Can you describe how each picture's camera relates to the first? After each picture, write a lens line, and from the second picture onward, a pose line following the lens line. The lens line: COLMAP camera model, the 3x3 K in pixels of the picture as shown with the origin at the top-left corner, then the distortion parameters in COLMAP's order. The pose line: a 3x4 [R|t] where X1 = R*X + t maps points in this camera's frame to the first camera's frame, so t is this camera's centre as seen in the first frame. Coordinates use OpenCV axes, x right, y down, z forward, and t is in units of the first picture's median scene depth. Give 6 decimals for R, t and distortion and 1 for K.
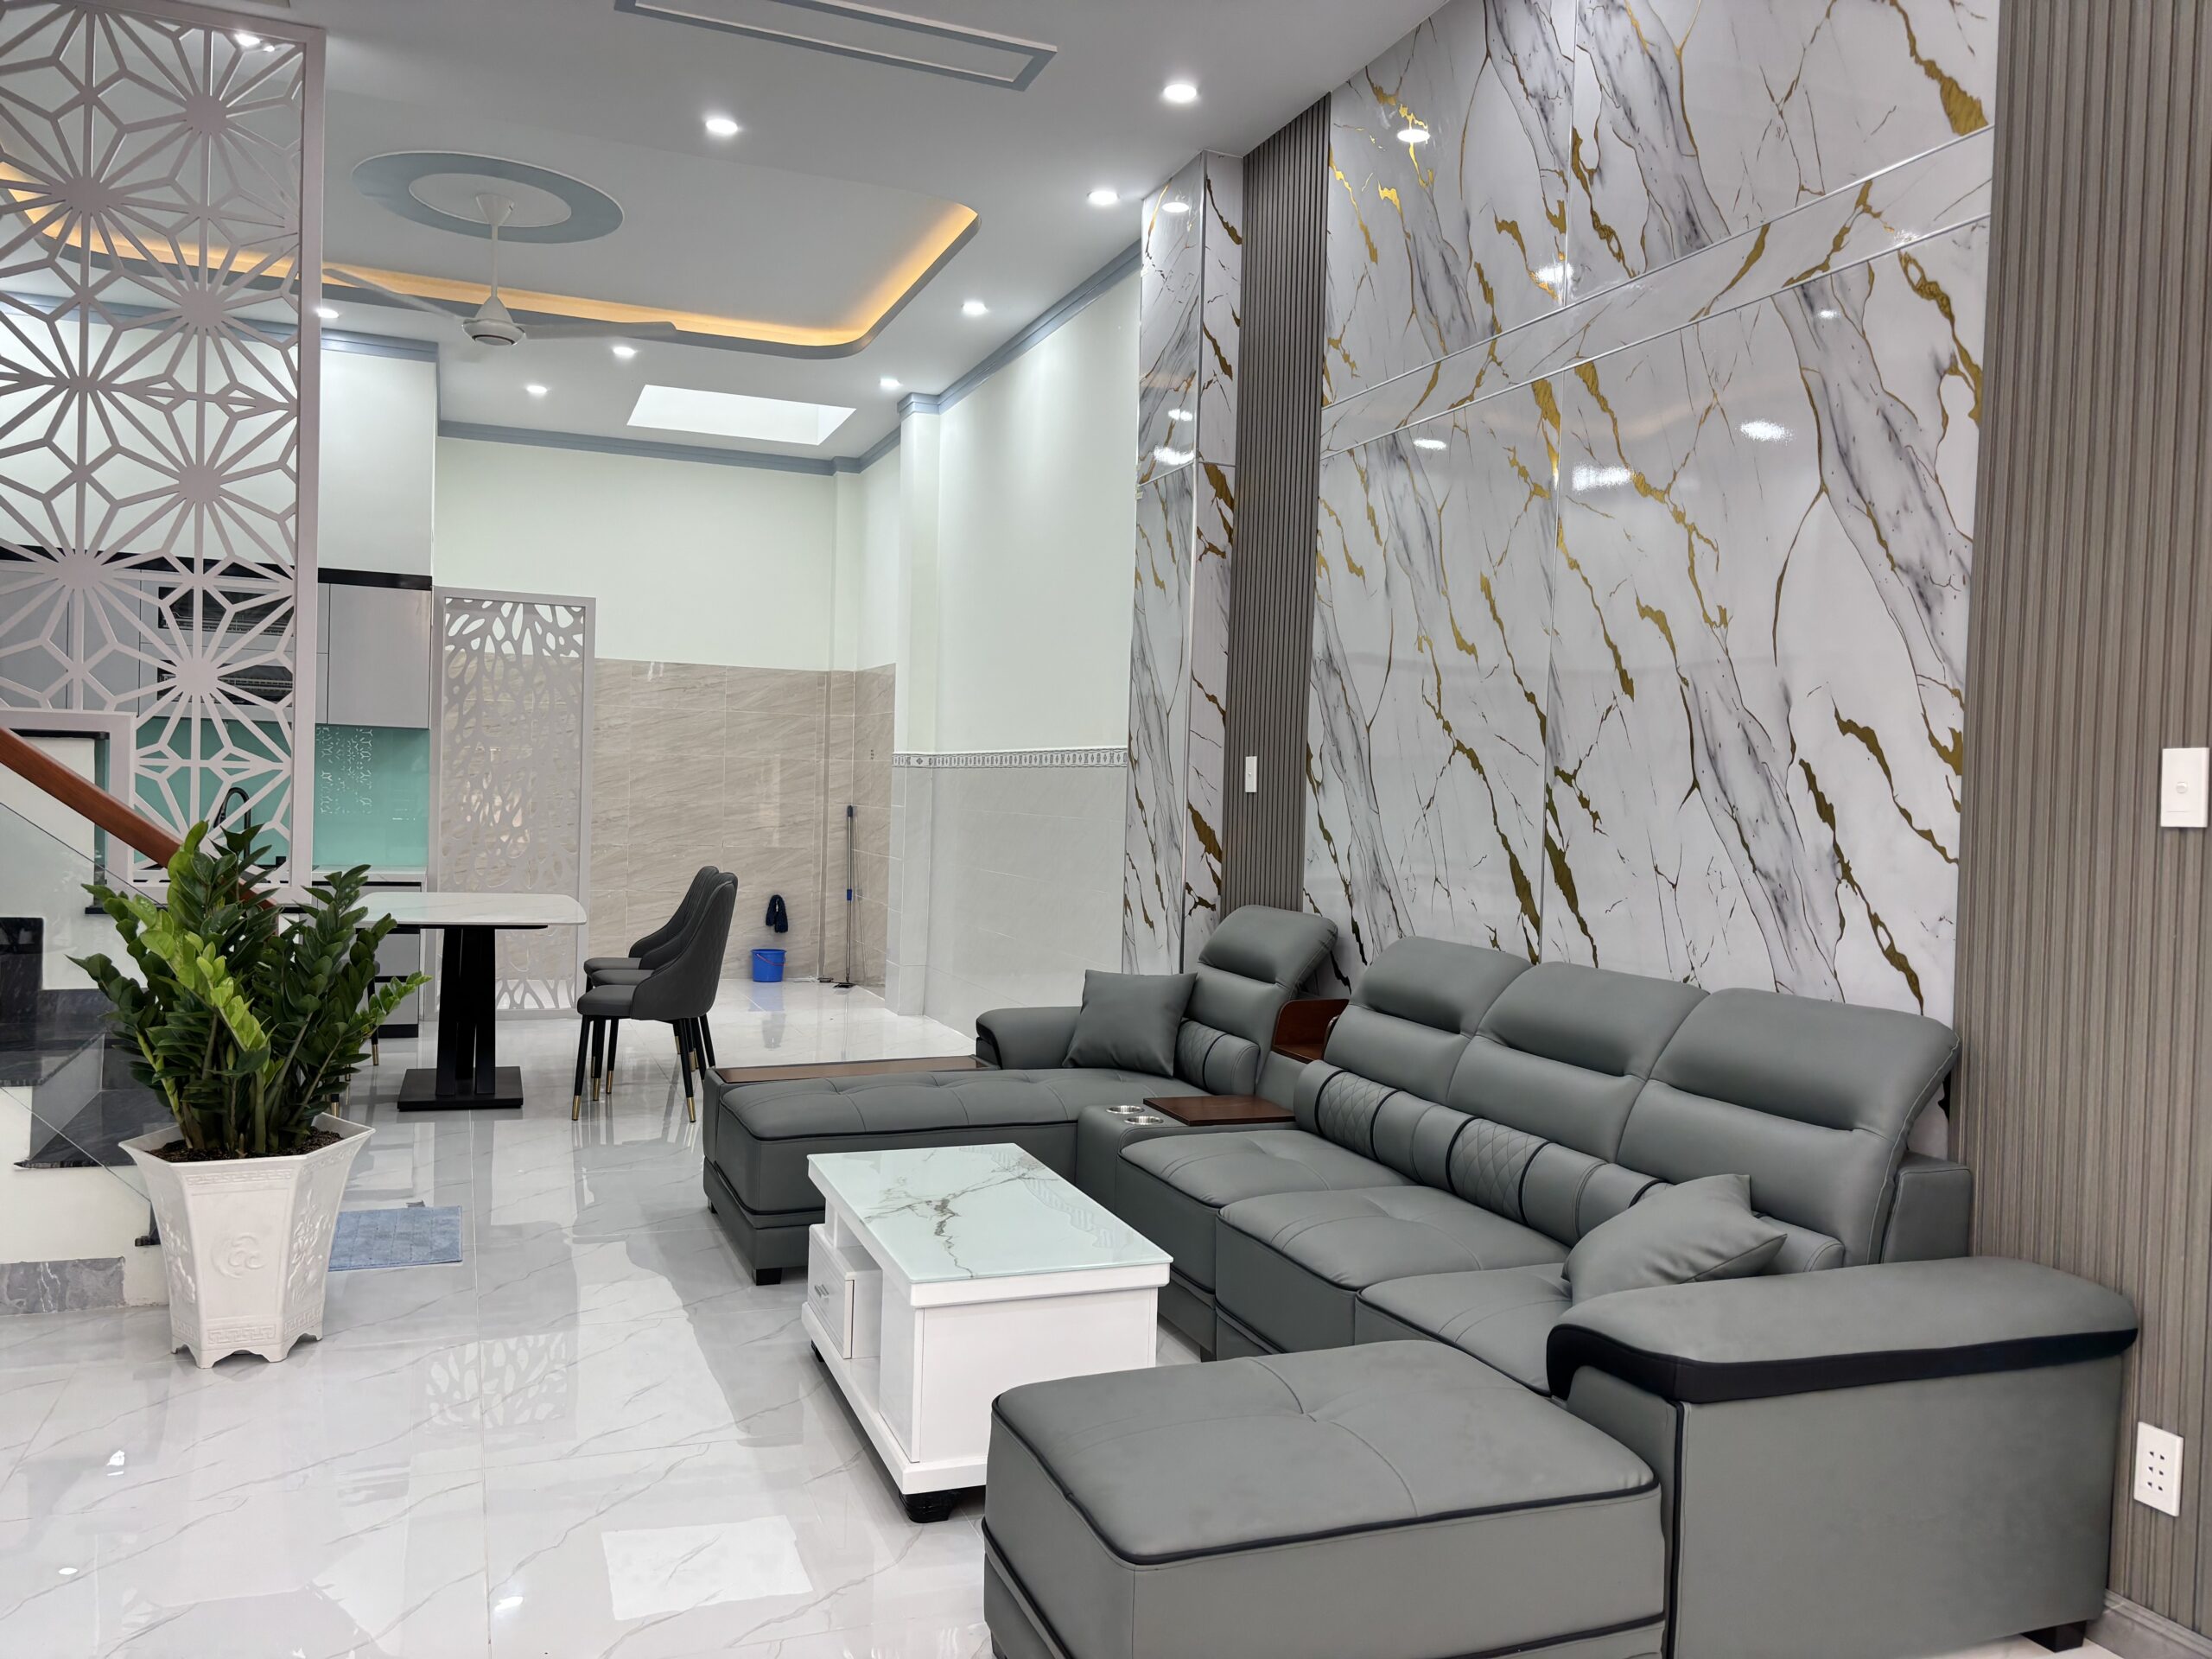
lens RADIAL K [[1660.8, 0, 1115.9], [0, 1660.8, 828.2], [0, 0, 1]] dist [0.020562, -0.008441]
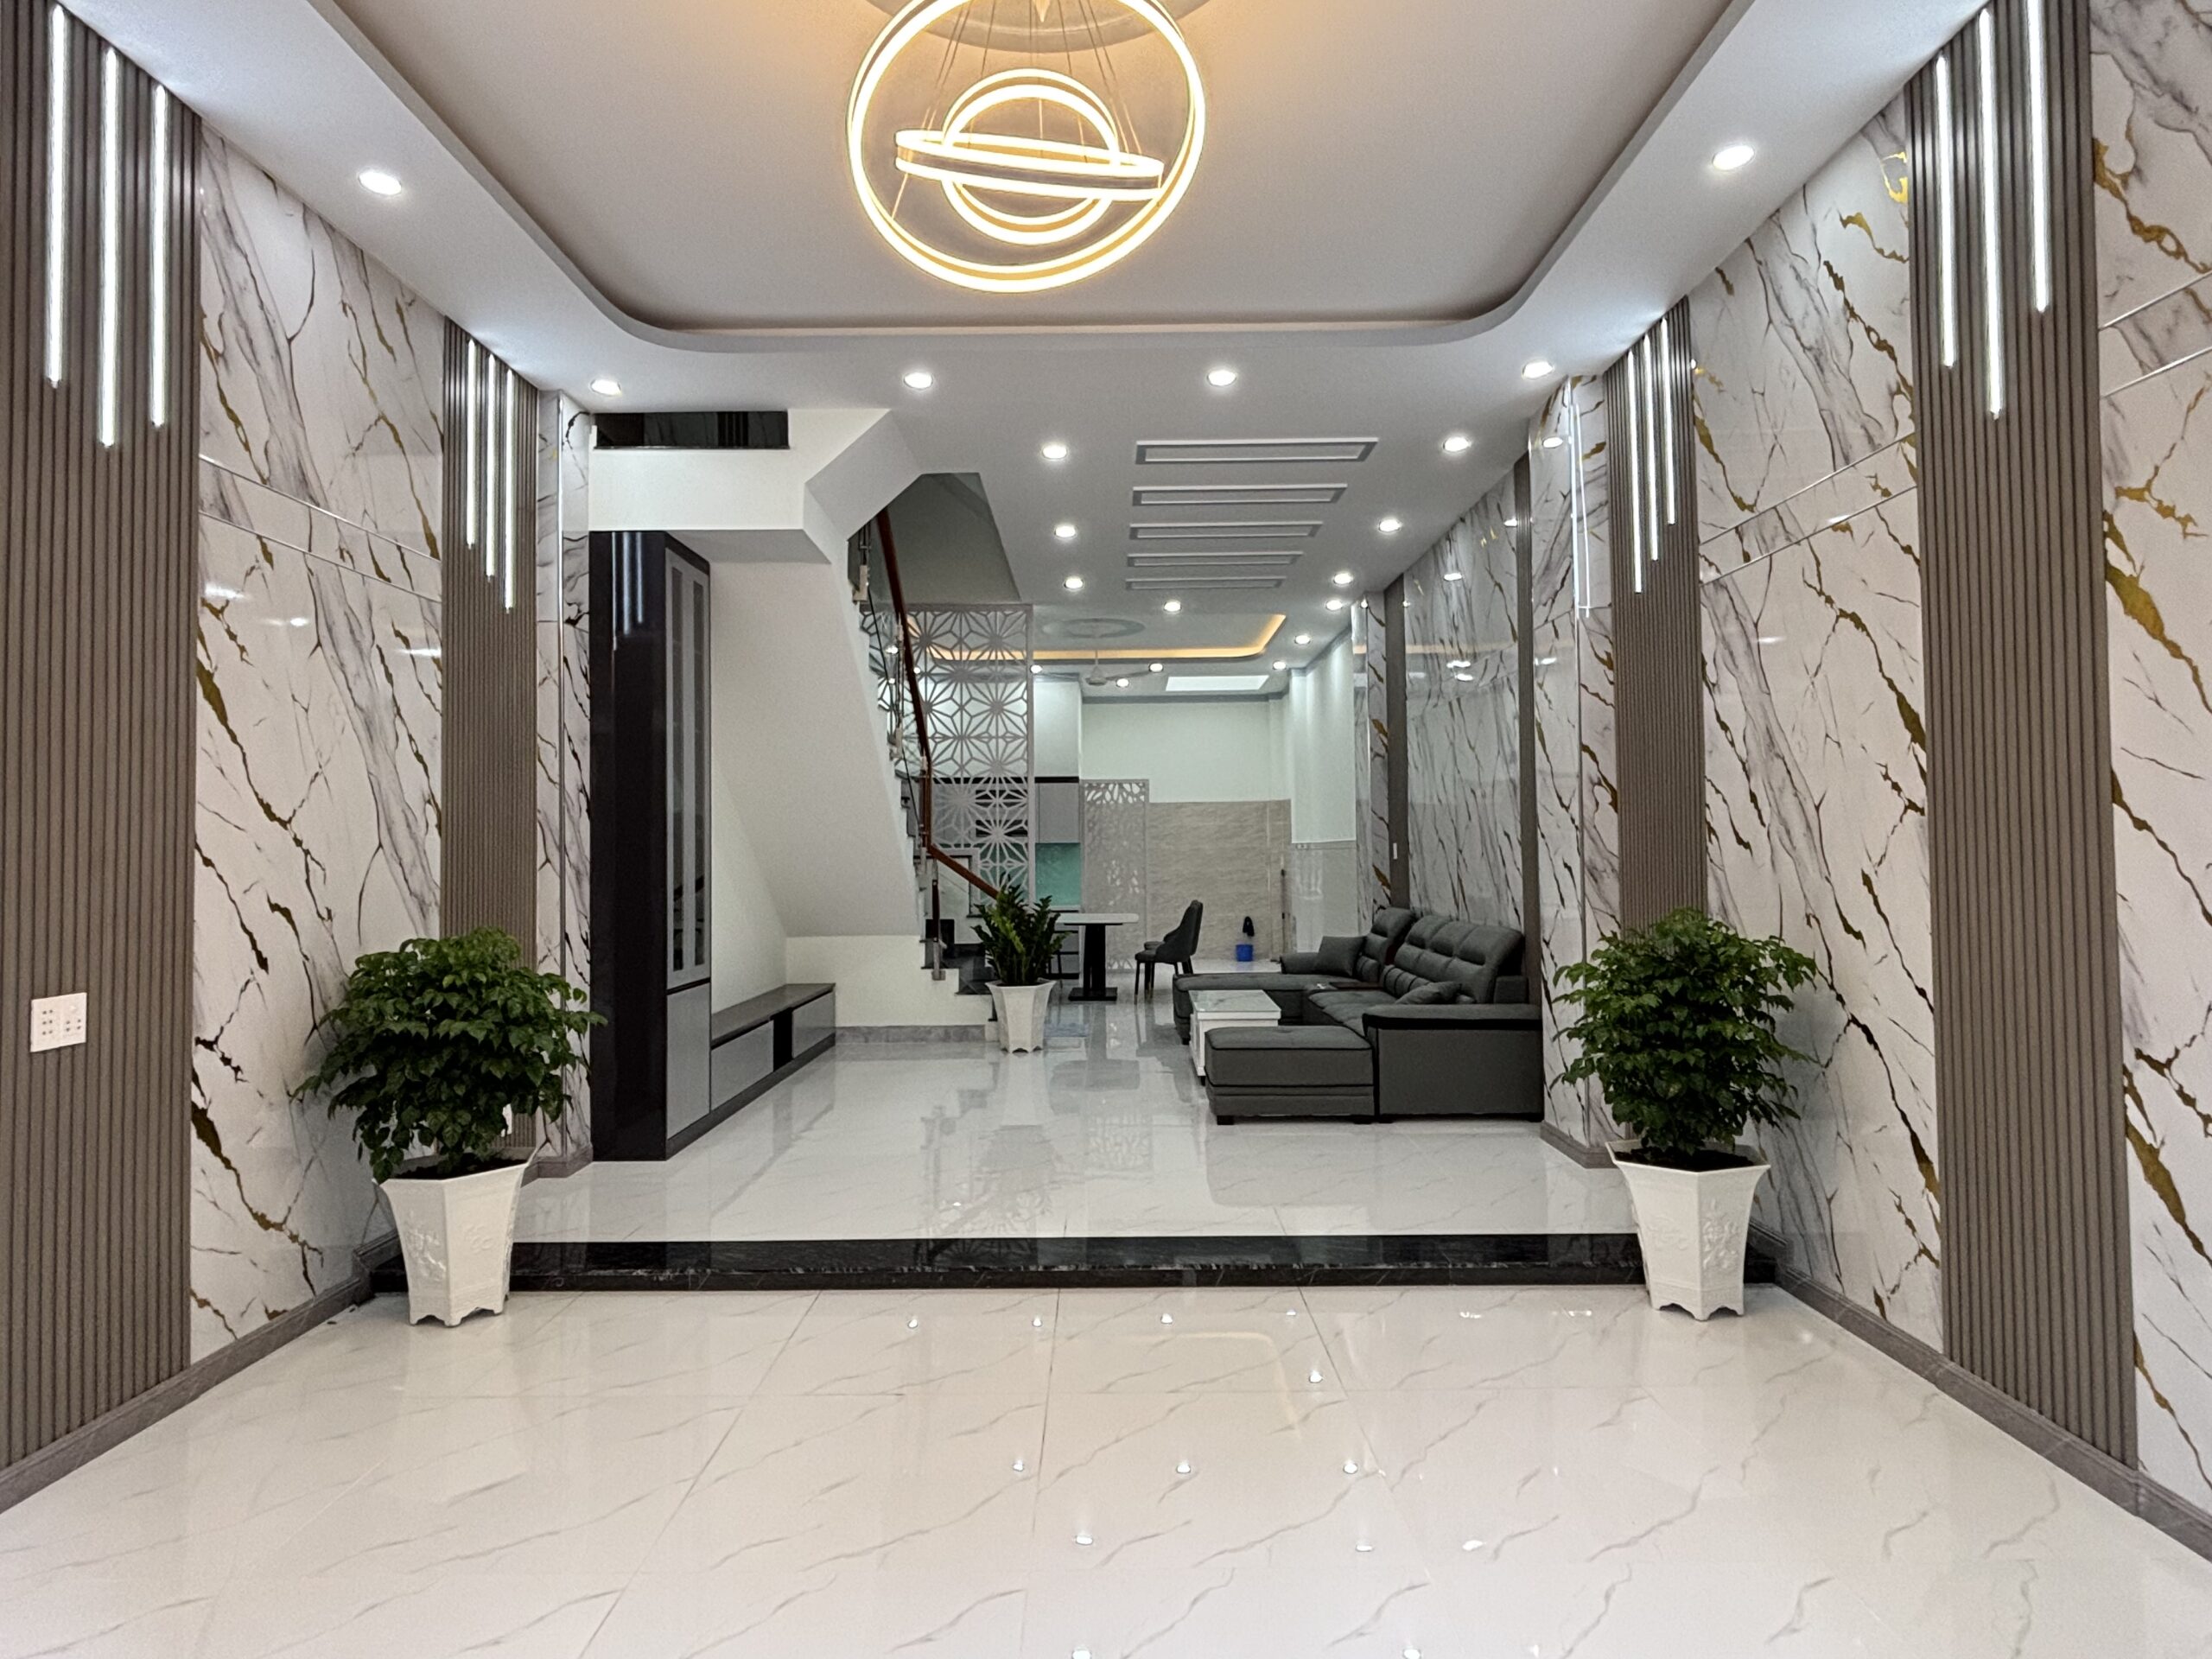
lens RADIAL K [[1157.4, 0, 1105.1], [0, 1157.4, 824.4], [0, 0, 1]] dist [0.000426, 0.000003]
pose [[0.925383, -0.049739, -0.375755, 0.280950], [0.030095, 0.997864, -0.057973, 0.010299], [0.377836, 0.042339, 0.924904, -0.587556]]
